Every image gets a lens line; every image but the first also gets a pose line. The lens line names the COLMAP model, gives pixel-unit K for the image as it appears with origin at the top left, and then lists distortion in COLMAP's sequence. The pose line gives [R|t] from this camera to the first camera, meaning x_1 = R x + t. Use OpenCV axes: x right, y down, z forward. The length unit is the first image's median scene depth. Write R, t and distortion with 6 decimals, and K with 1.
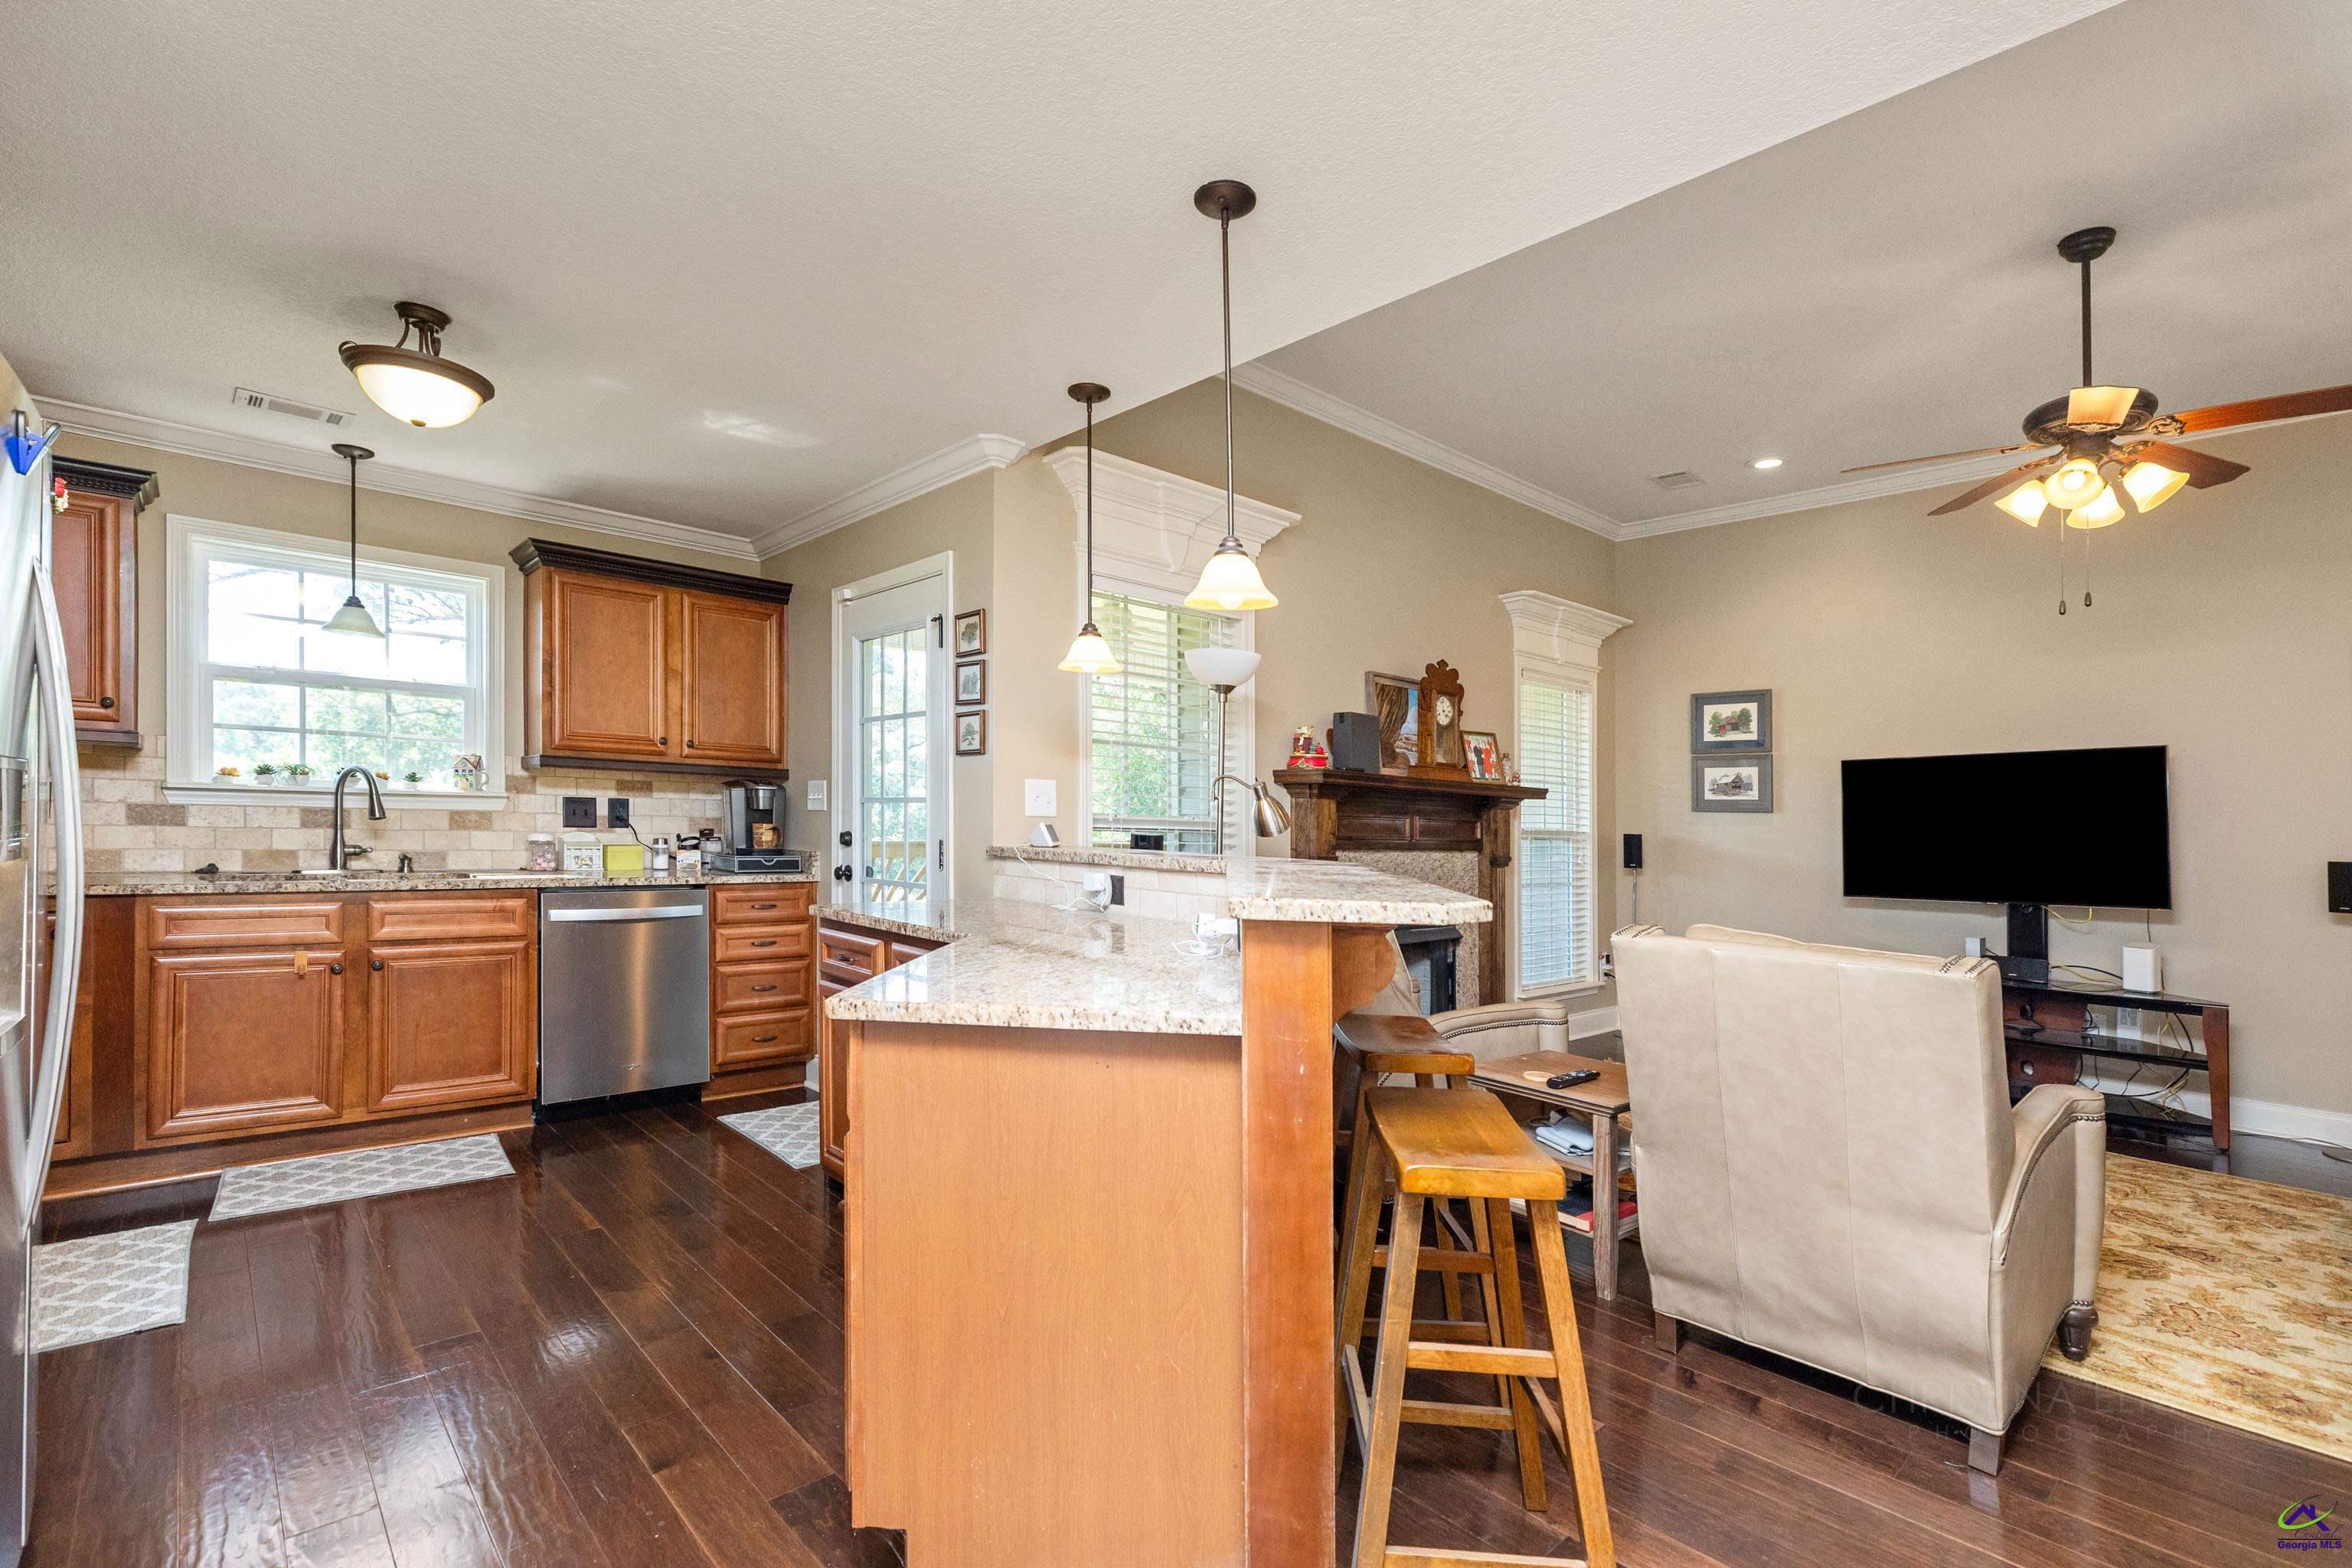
lens RADIAL K [[1062.6, 0, 1135.3], [0, 1062.6, 862.3], [0, 0, 1]] dist [0.001823, -0.000184]
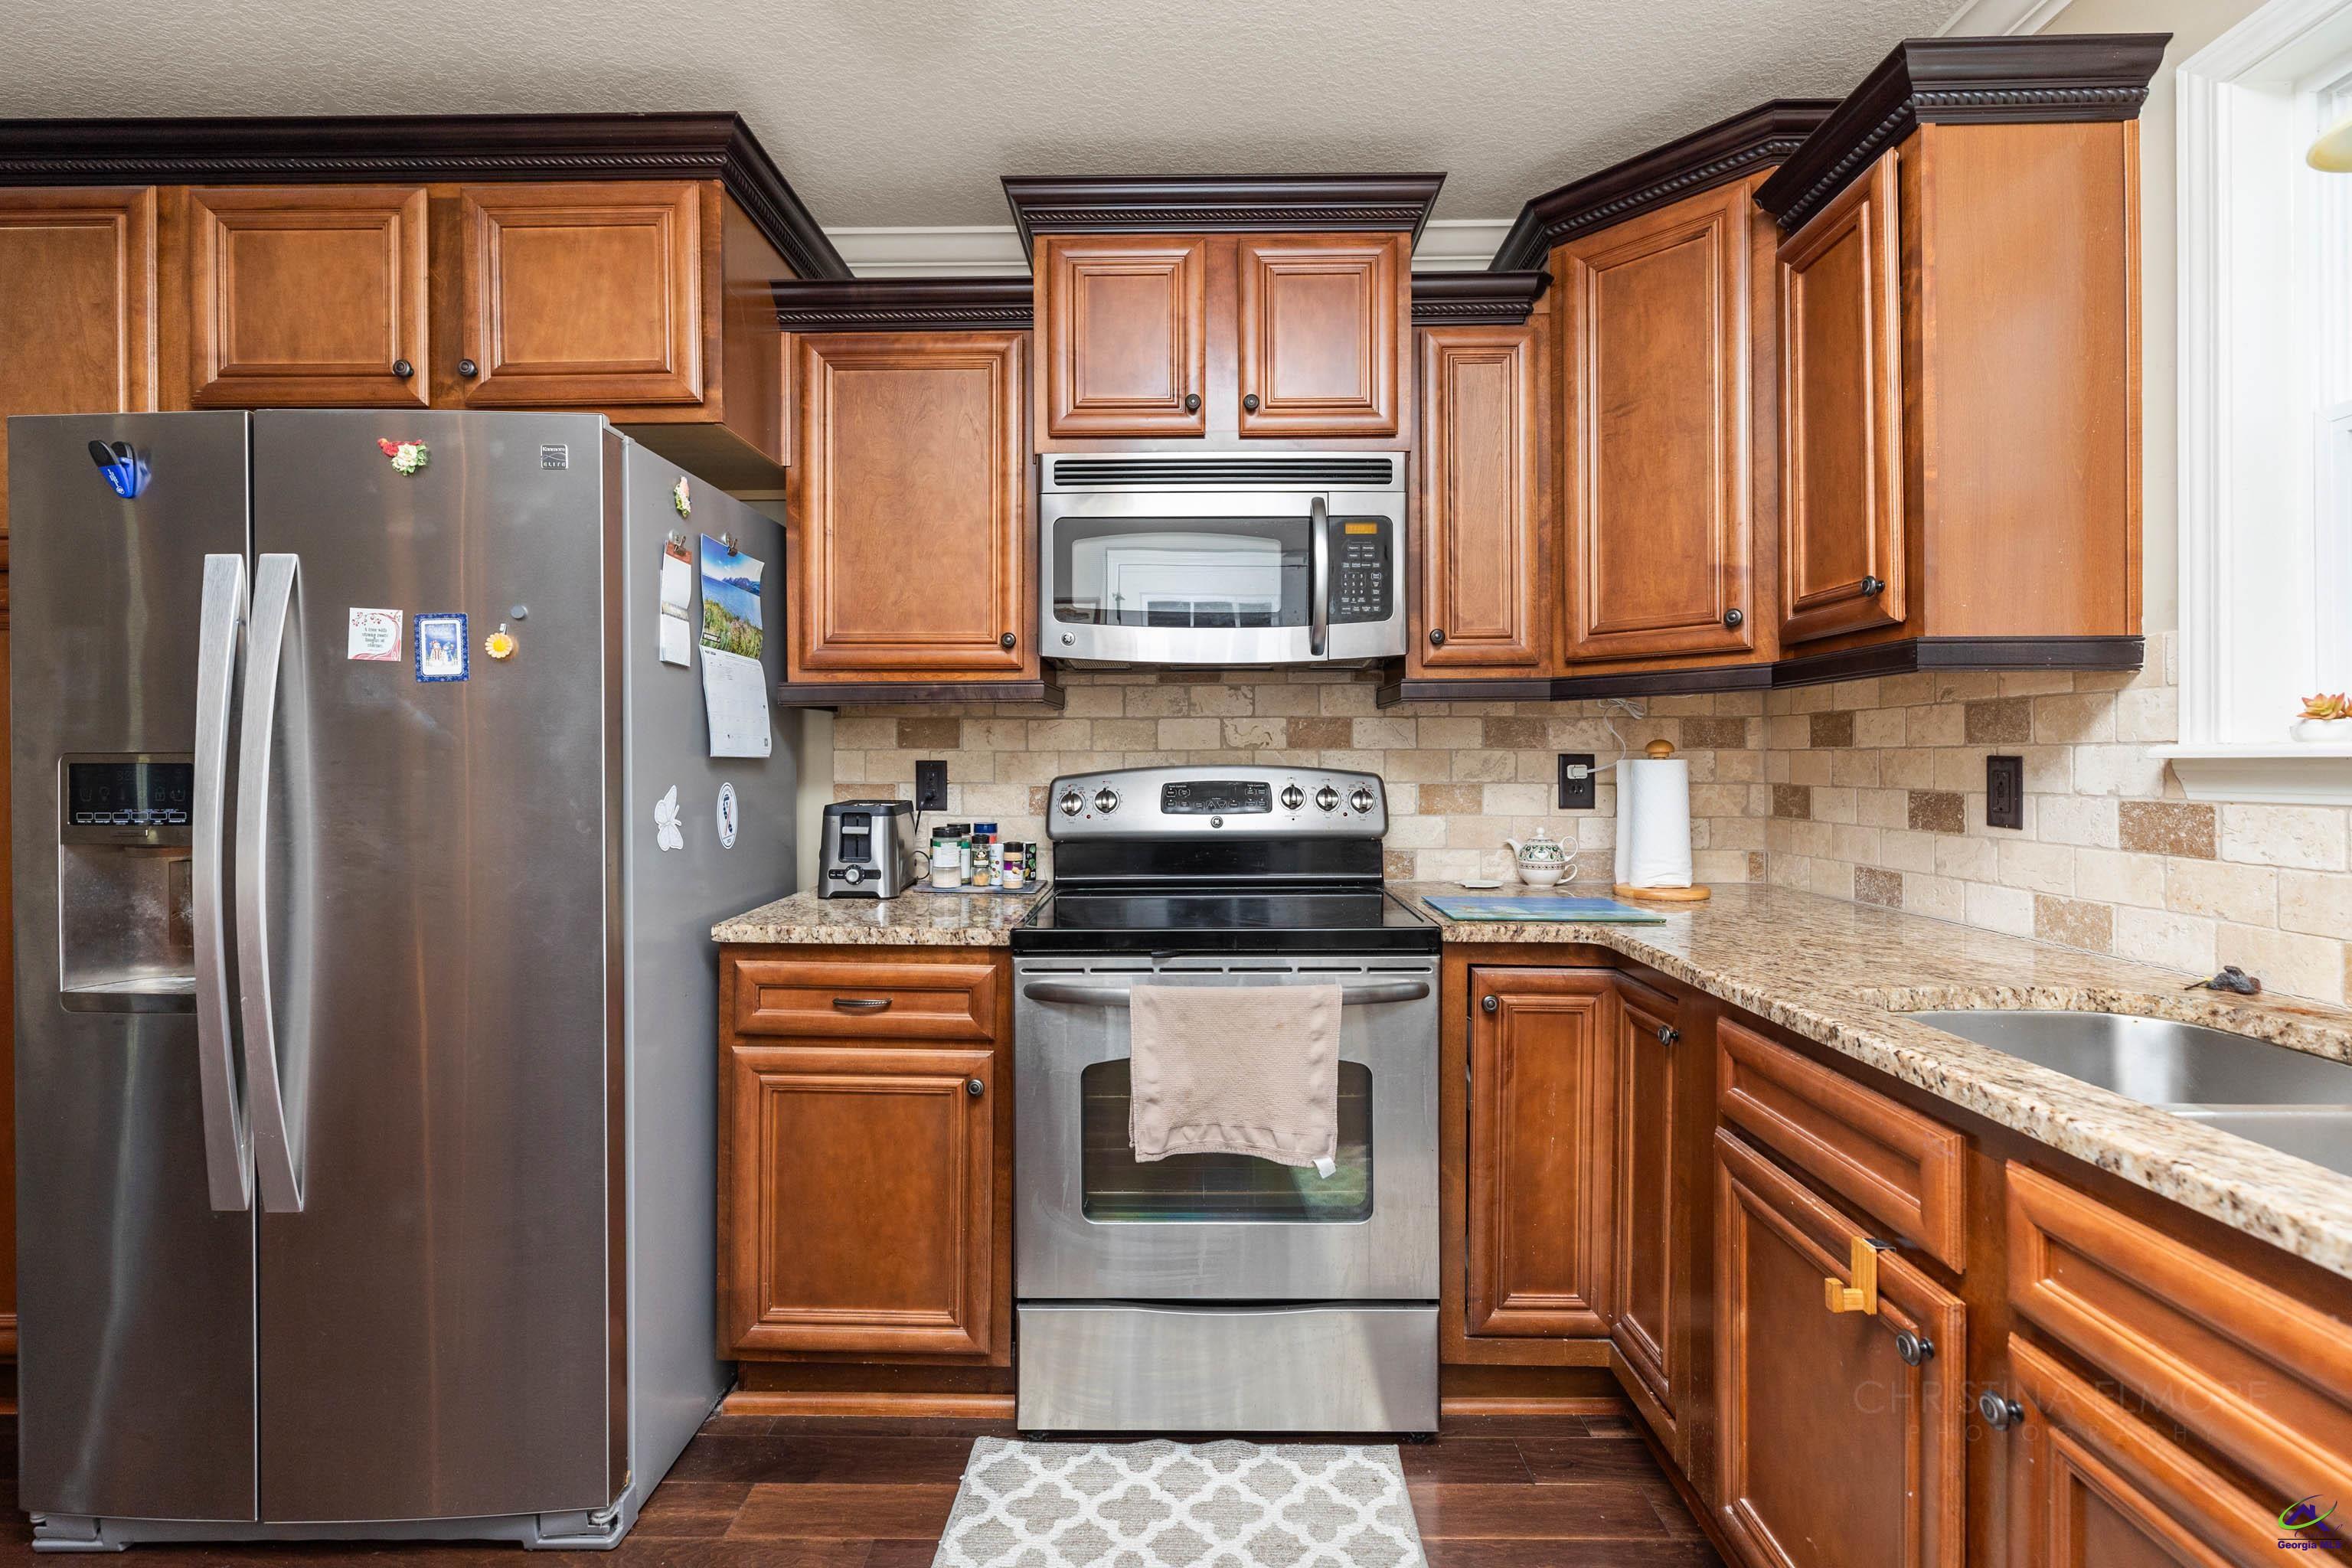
lens RADIAL K [[1067.2, 0, 1180.8], [0, 1067.2, 755.3], [0, 0, 1]] dist [0.001544, -0.000459]
pose [[-0.668428, -0.031632, -0.743104, -0.345061], [-0.044536, 0.999005, -0.002465, -0.051327], [0.742443, 0.031447, -0.669171, 0.936393]]
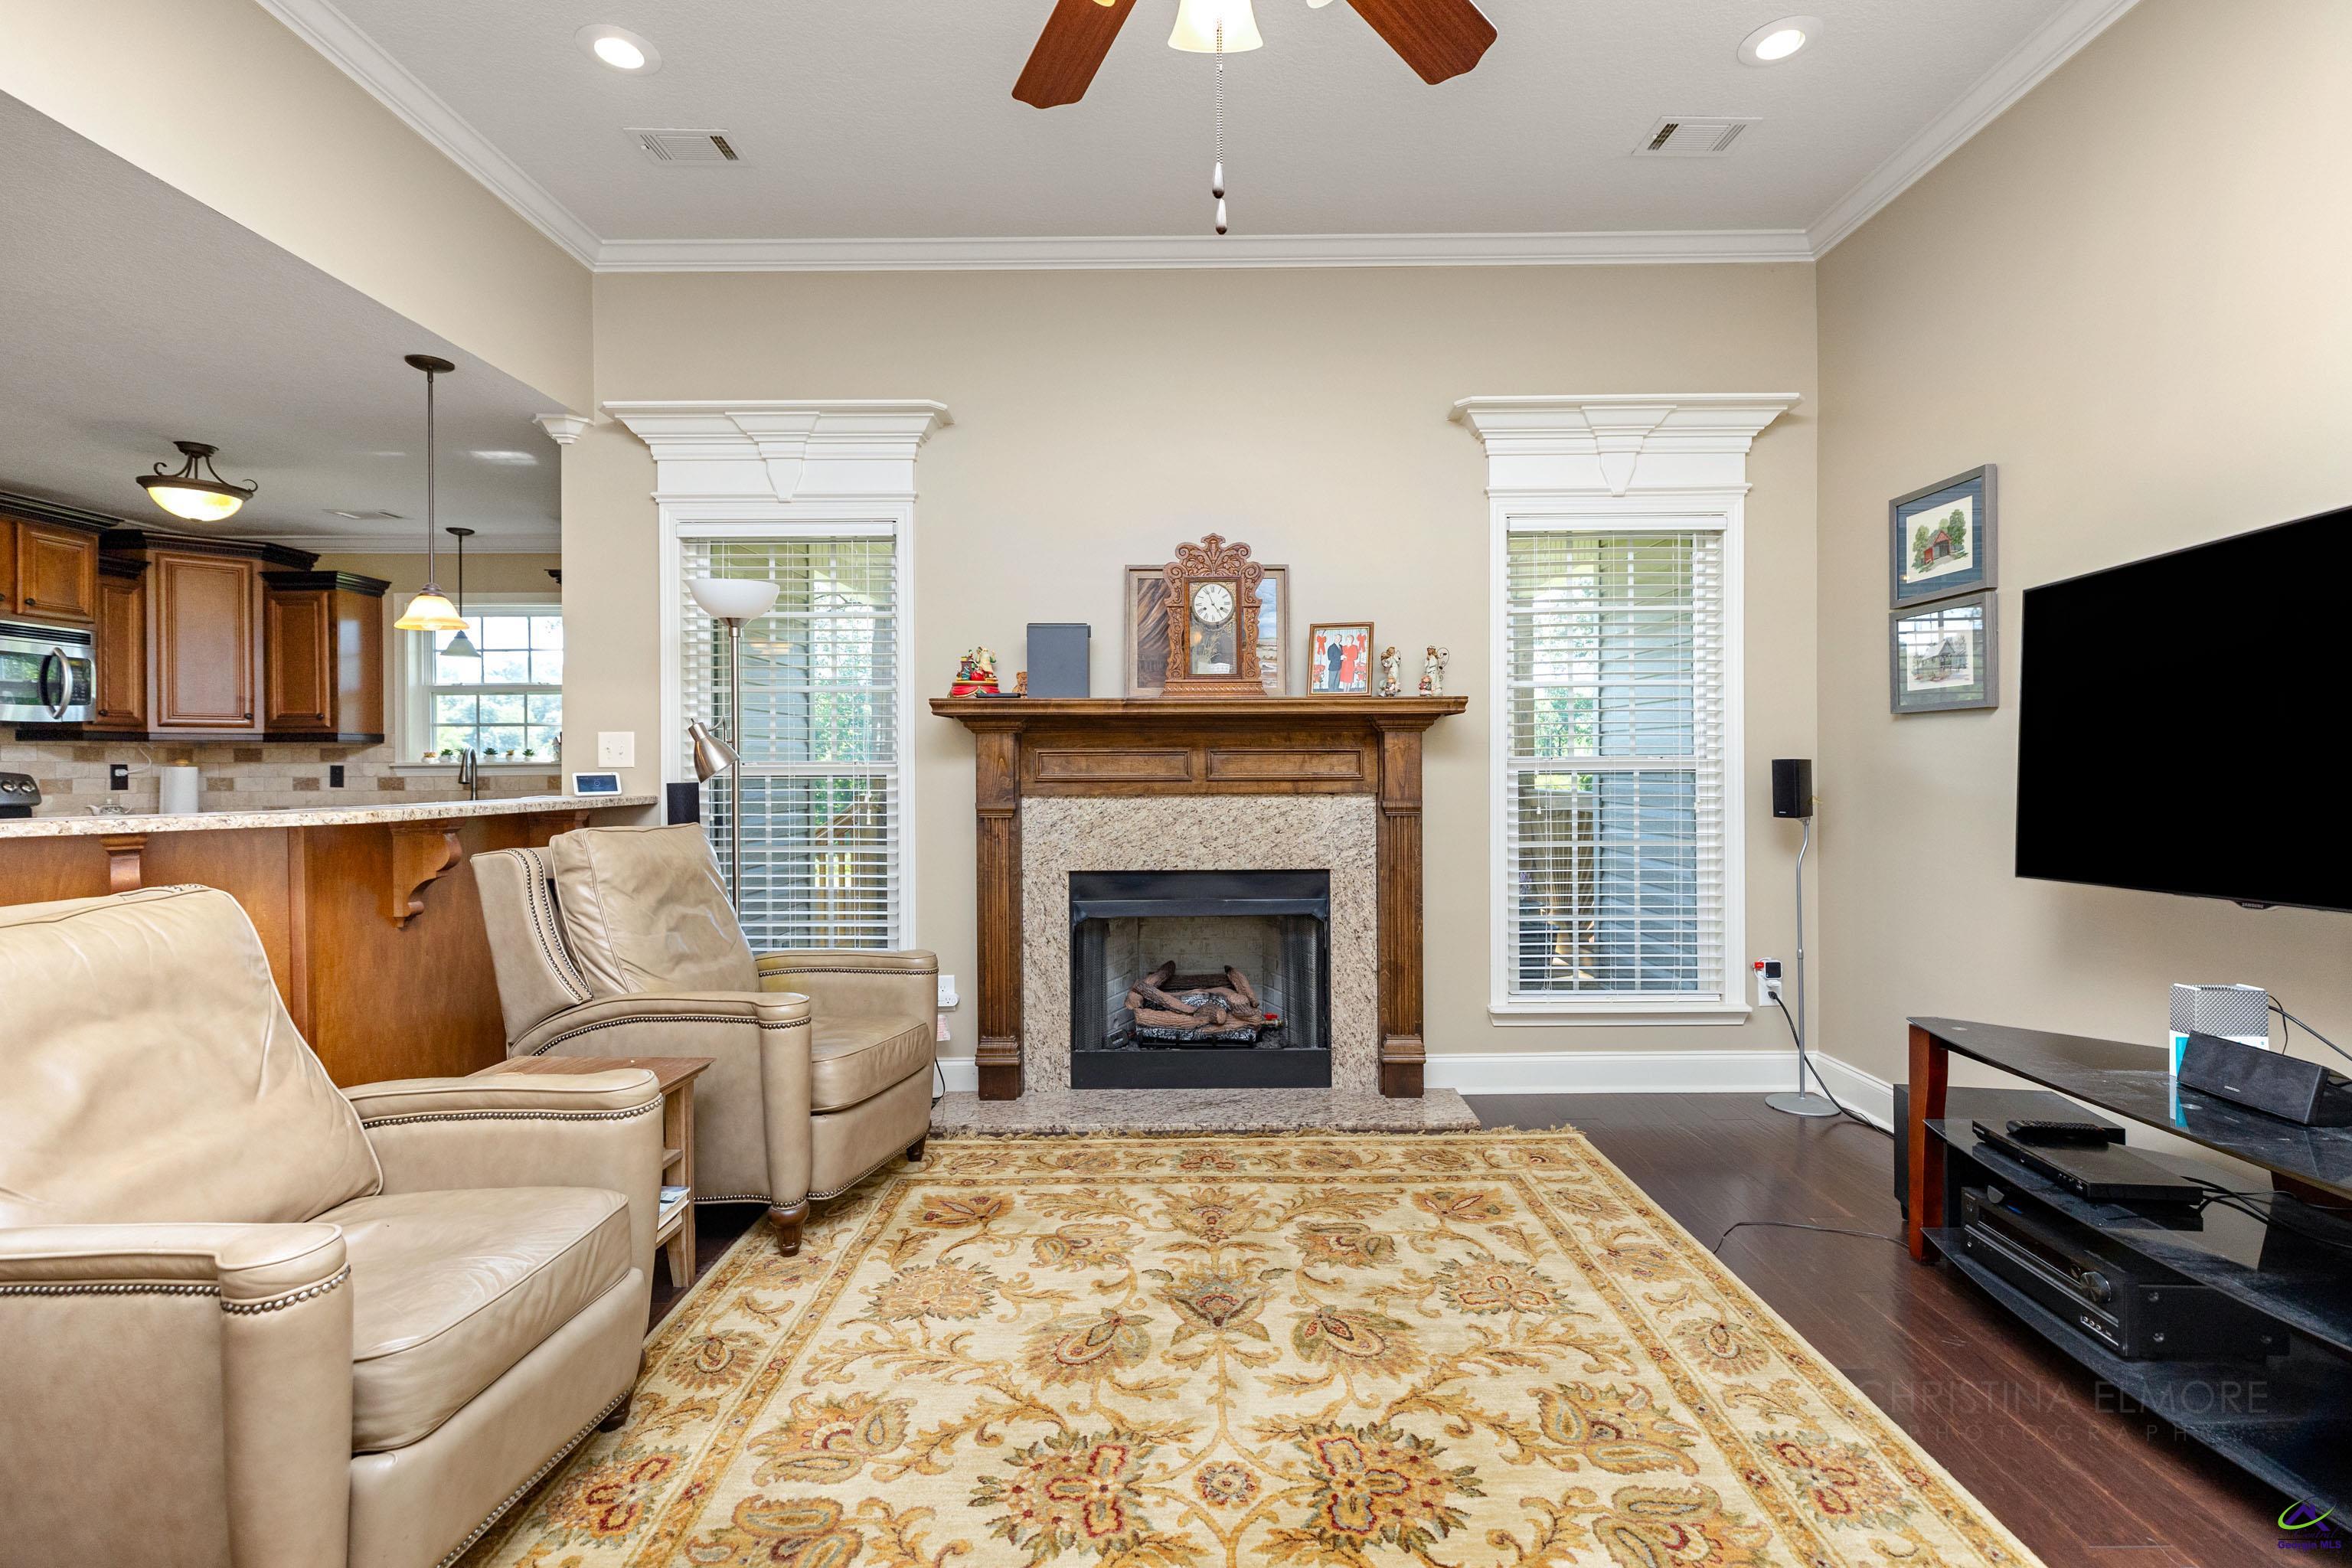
lens RADIAL K [[1082.0, 0, 1203.4], [0, 1082.0, 768.6], [0, 0, 1]] dist [0.001799, -0.000070]
pose [[0.751123, -0.030491, -0.659458, 0.989160], [0.002518, 0.999058, -0.043325, 0.005222], [0.660157, 0.030882, 0.750492, 0.554004]]
